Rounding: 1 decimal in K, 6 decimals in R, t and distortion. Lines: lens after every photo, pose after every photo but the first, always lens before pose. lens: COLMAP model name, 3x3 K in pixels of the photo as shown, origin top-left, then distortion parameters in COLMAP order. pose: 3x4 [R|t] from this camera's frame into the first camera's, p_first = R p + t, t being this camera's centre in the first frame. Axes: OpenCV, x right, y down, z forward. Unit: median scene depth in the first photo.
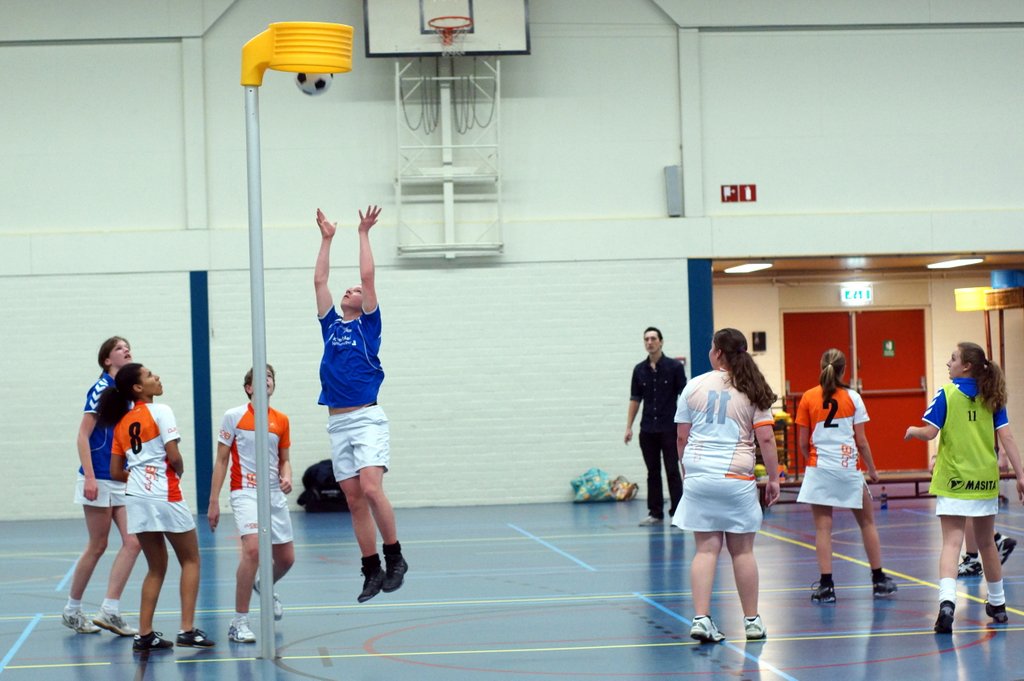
lens RADIAL K [[3588.5, 0, 449.3], [0, 3588.5, 404.8], [0, 0, 1]] dist [-0.117638, 0.000000]
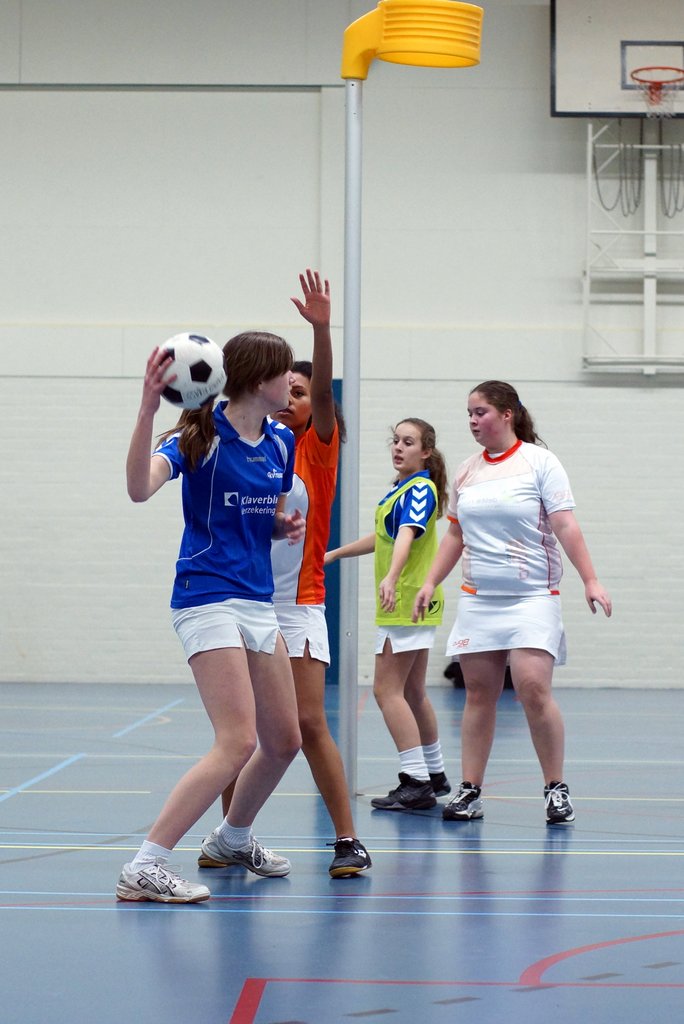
lens RADIAL K [[3588.5, 0, 334.4], [0, 3588.5, 513.7], [0, 0, 1]] dist [-0.117638, 0.000000]
pose [[0.994319, 0.036668, -0.099923, 0.011387], [-0.038738, 0.999072, -0.018854, 0.007429], [0.099139, 0.022618, 0.994817, 0.208389]]
